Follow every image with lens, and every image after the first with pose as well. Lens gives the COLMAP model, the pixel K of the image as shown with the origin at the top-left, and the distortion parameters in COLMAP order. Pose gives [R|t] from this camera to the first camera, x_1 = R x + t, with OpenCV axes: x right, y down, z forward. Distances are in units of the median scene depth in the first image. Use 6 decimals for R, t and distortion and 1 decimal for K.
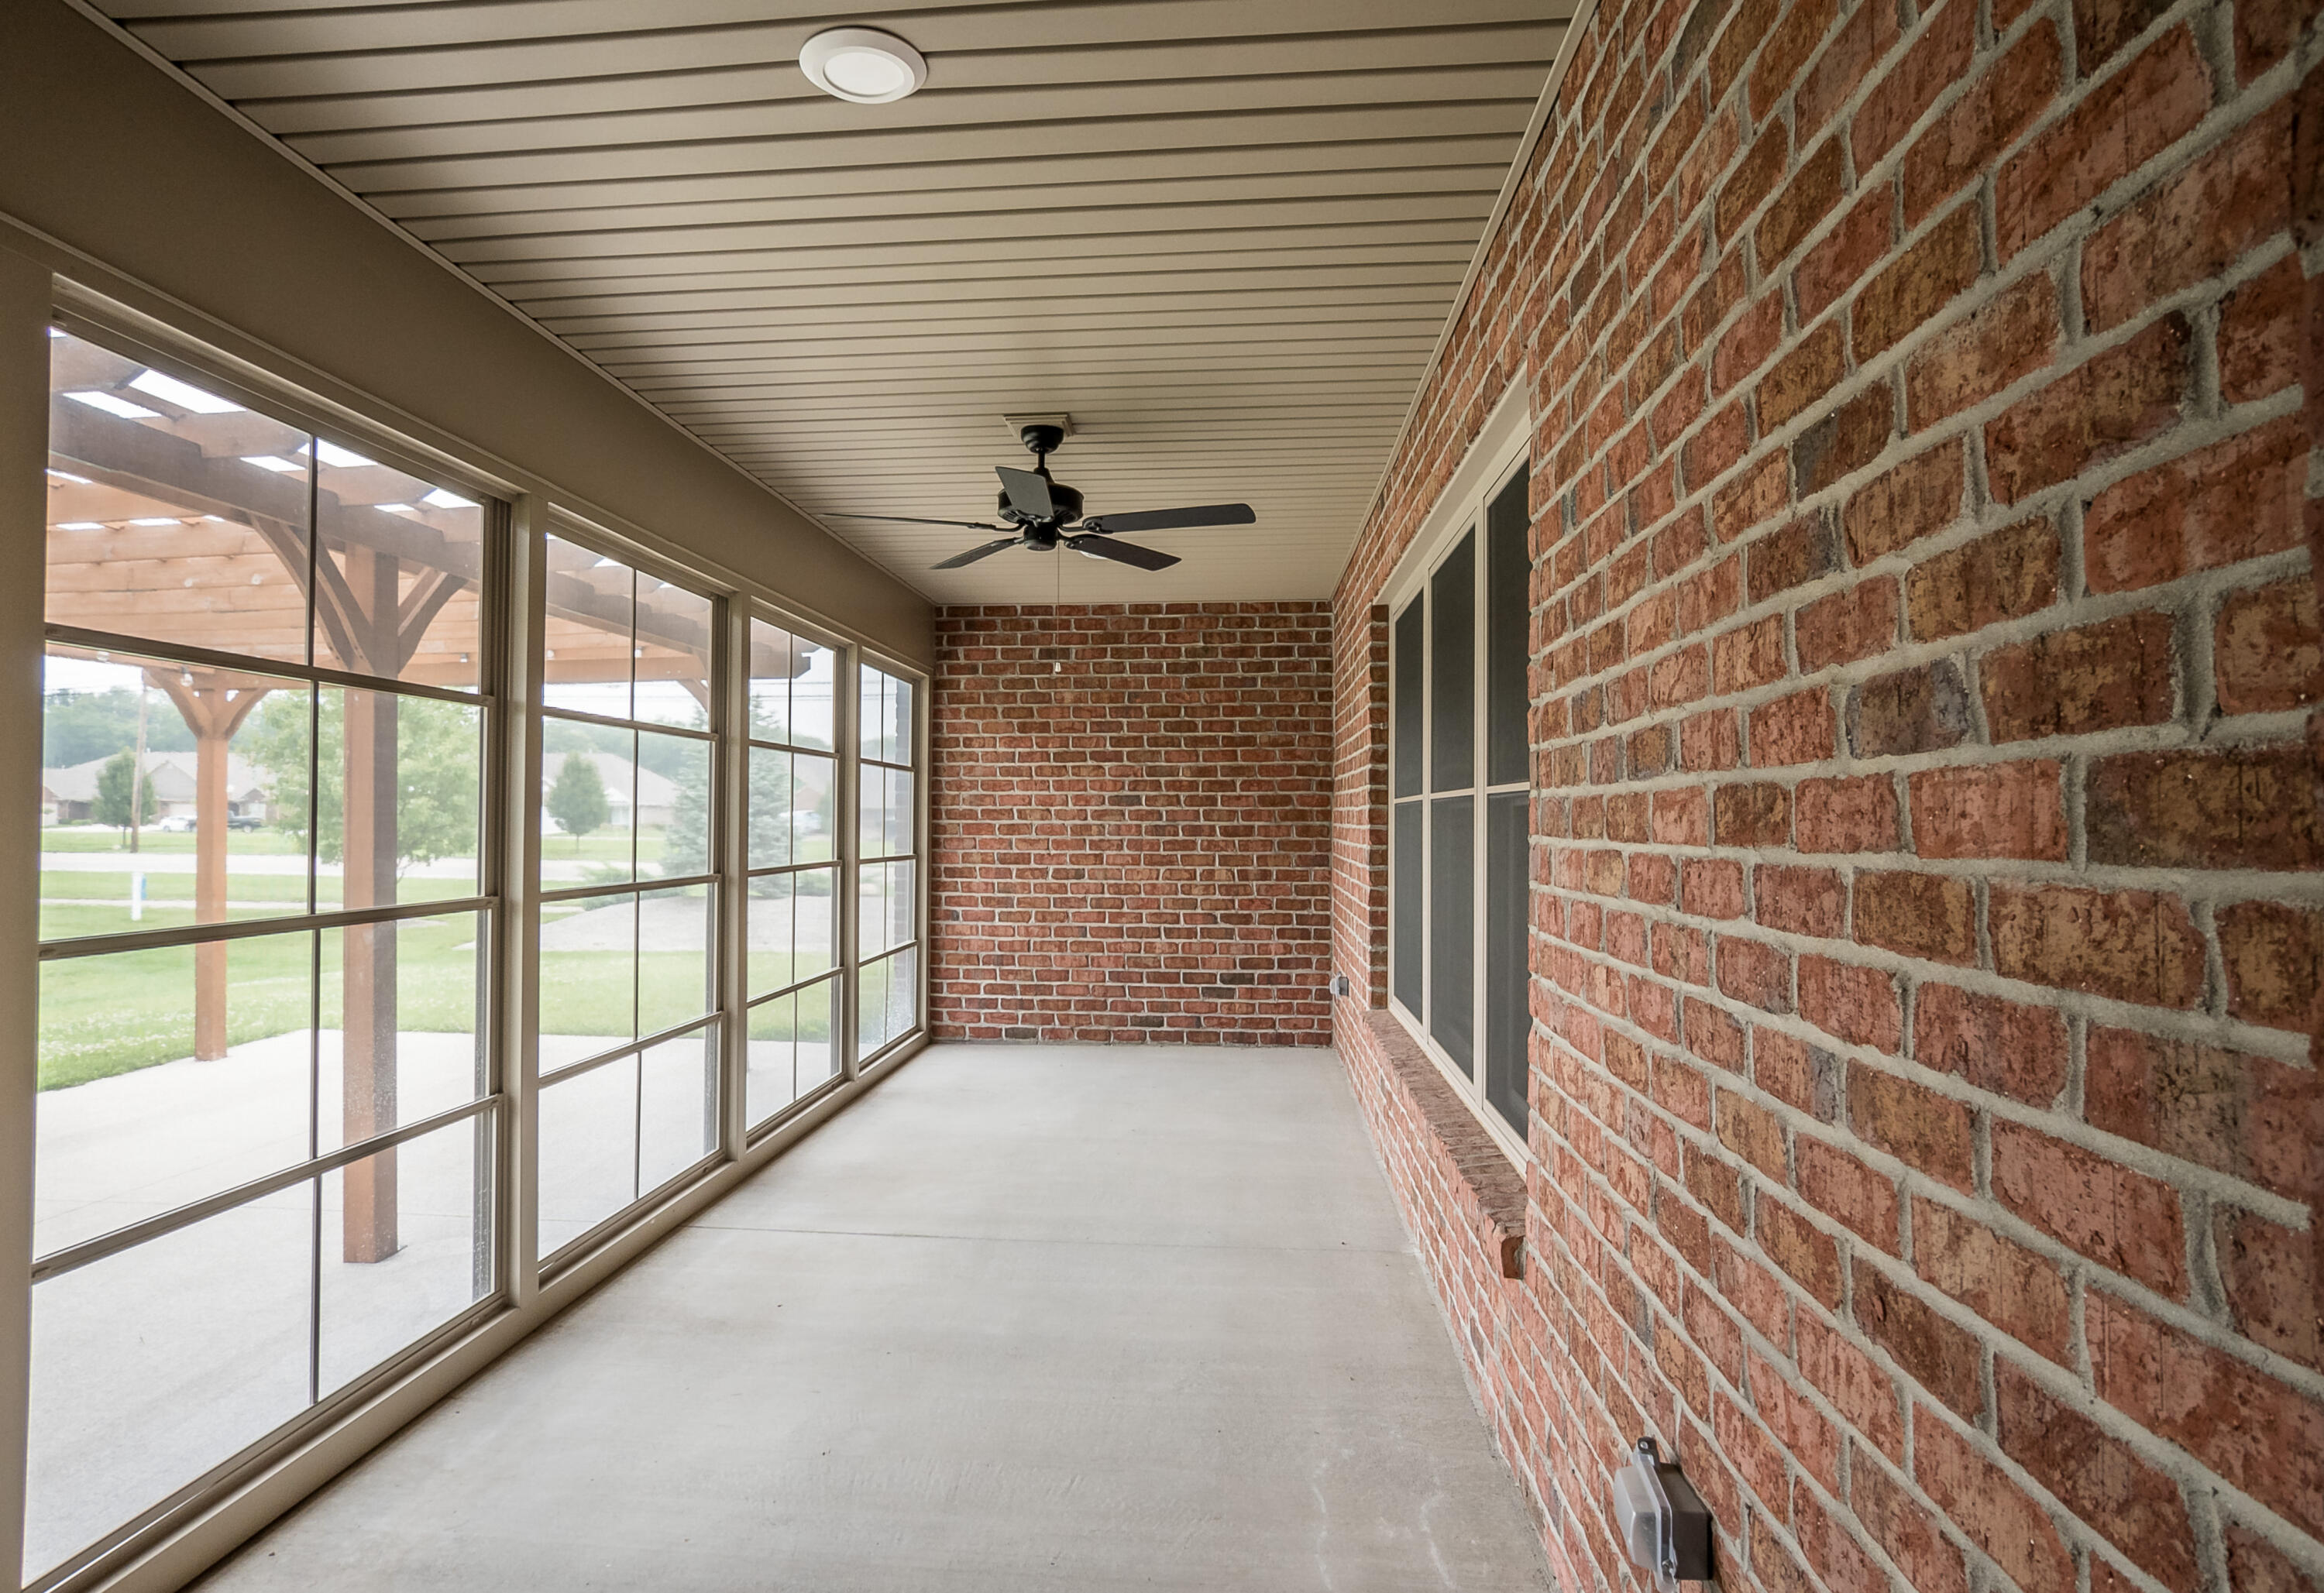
lens RADIAL K [[1207.4, 0, 1154.1], [0, 1207.4, 804.1], [0, 0, 1]] dist [-0.000003, 0.000014]
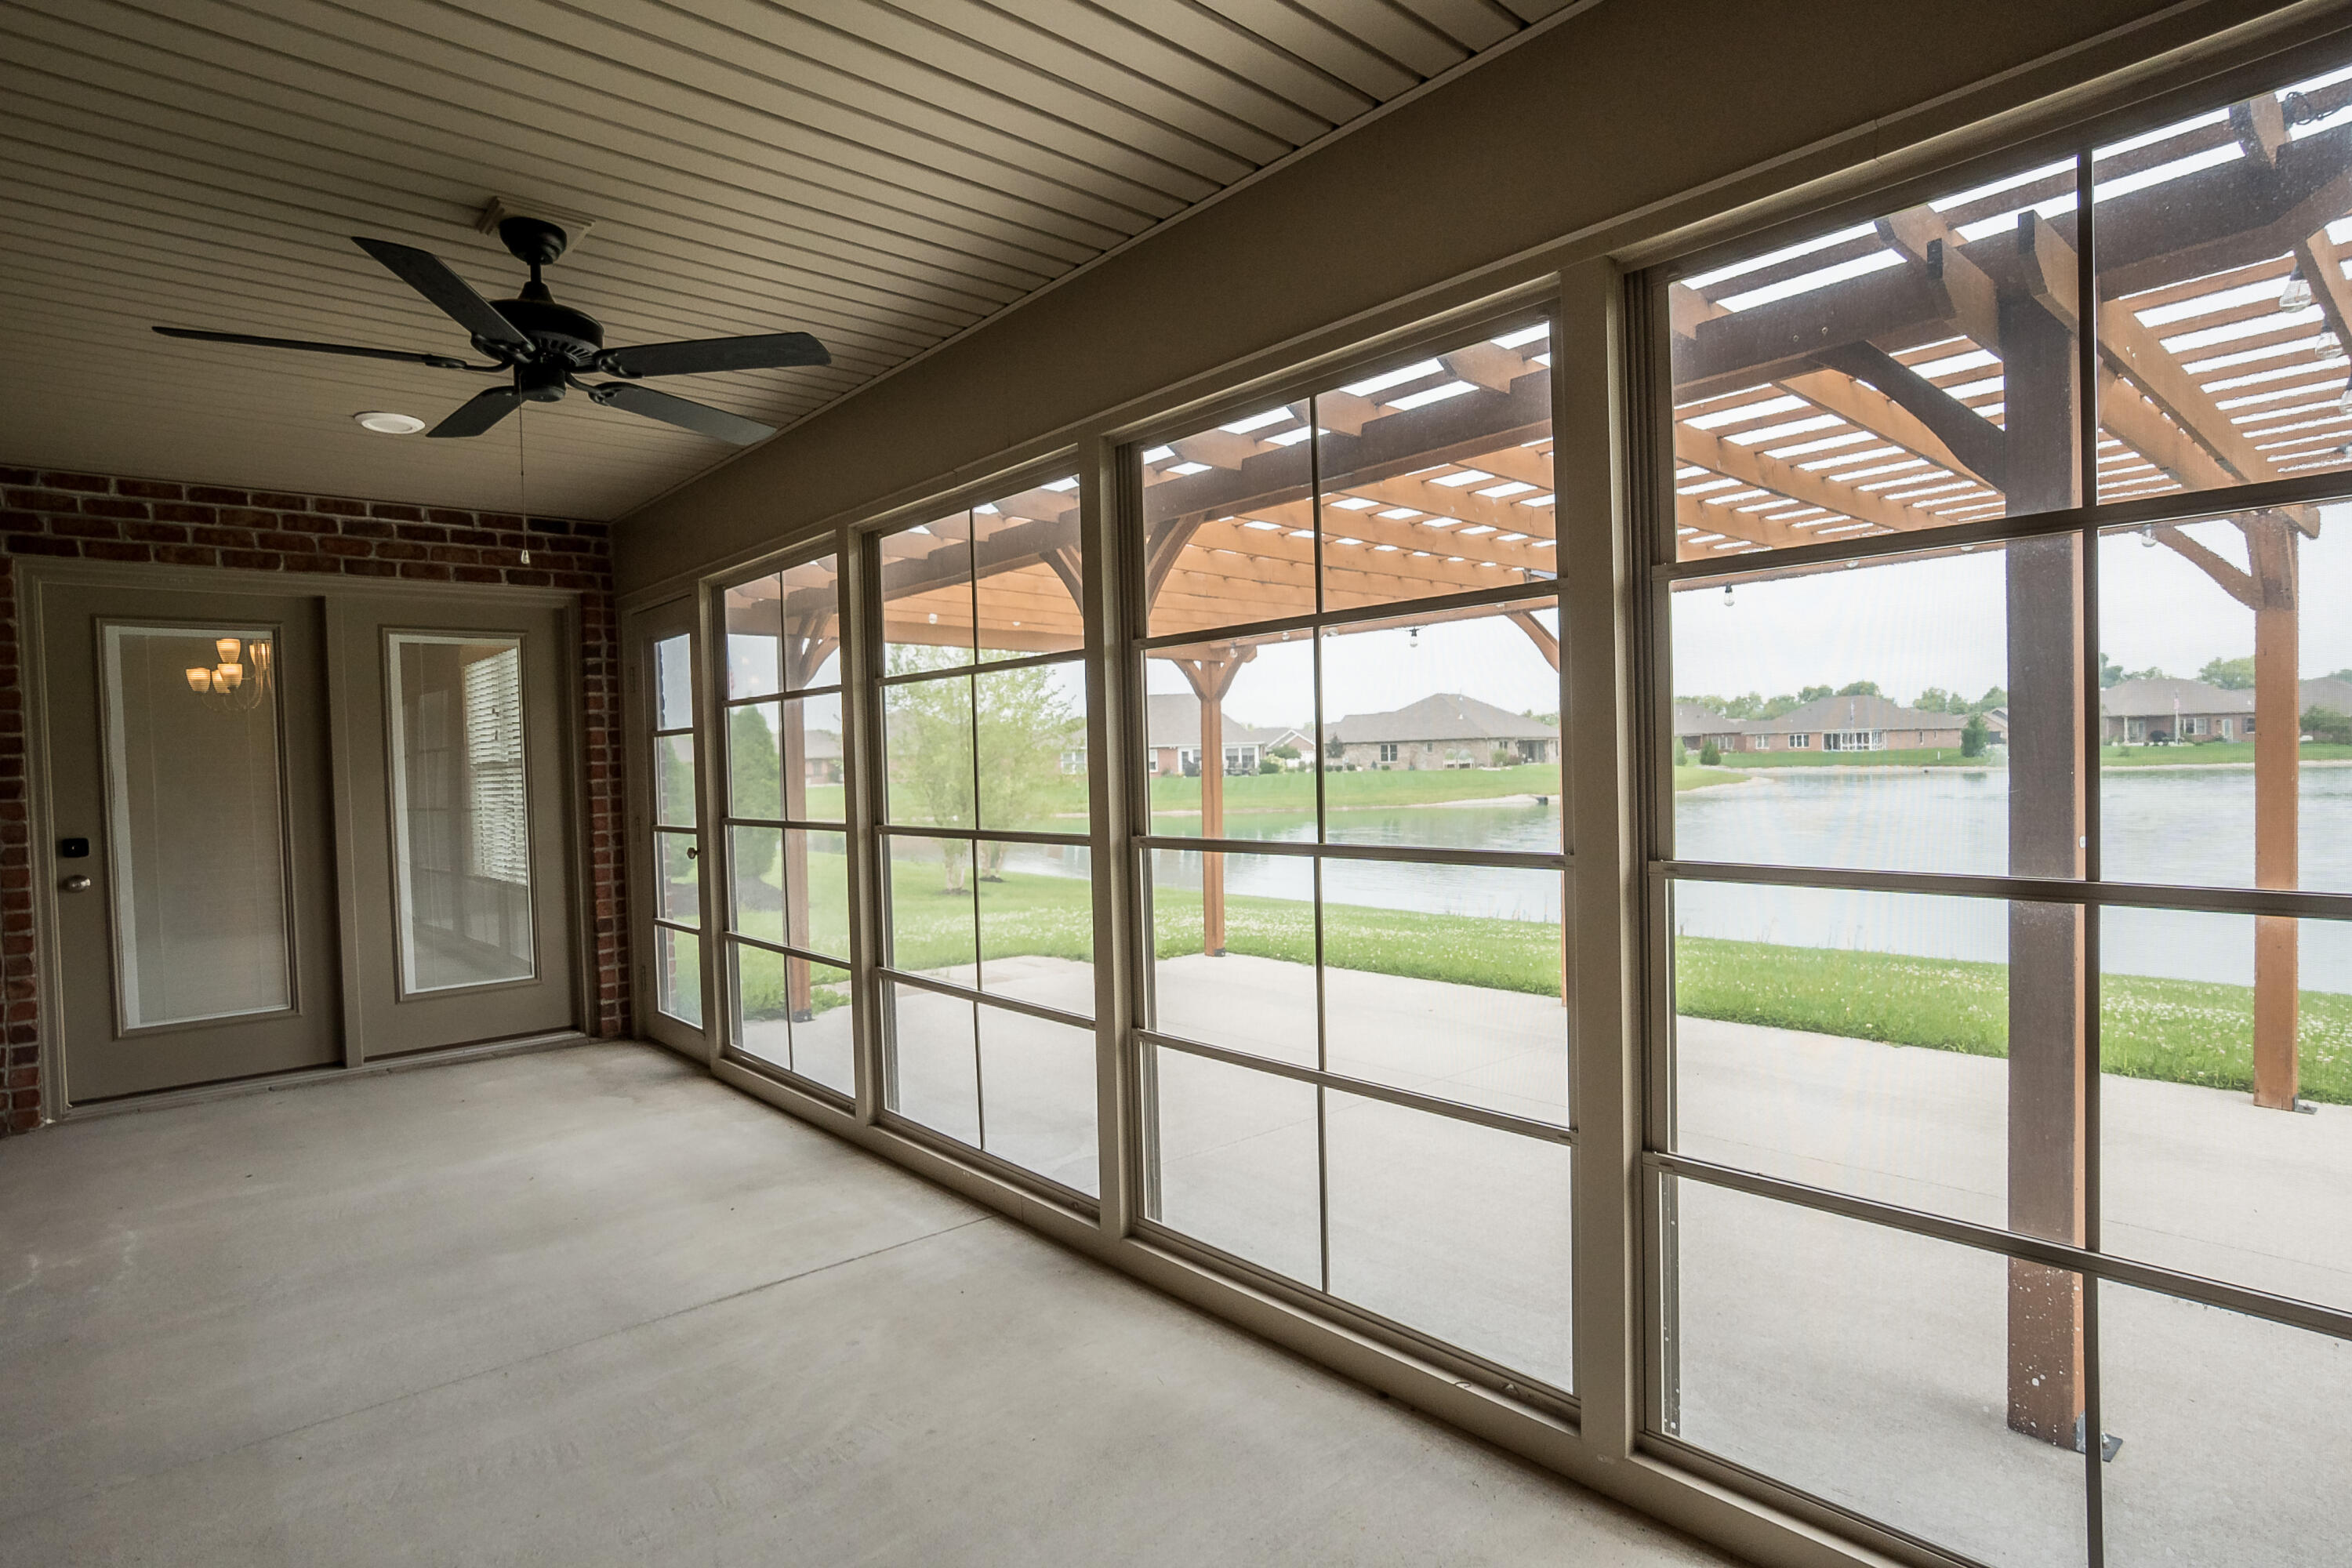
lens RADIAL K [[1210.9, 0, 1176.4], [0, 1210.9, 793.4], [0, 0, 1]] dist [-0.001000, -0.000119]
pose [[-0.699350, 0.039049, -0.713712, 0.157386], [0.038165, 0.999122, 0.017269, 0.025703], [0.713760, -0.015162, -0.700227, 1.779025]]
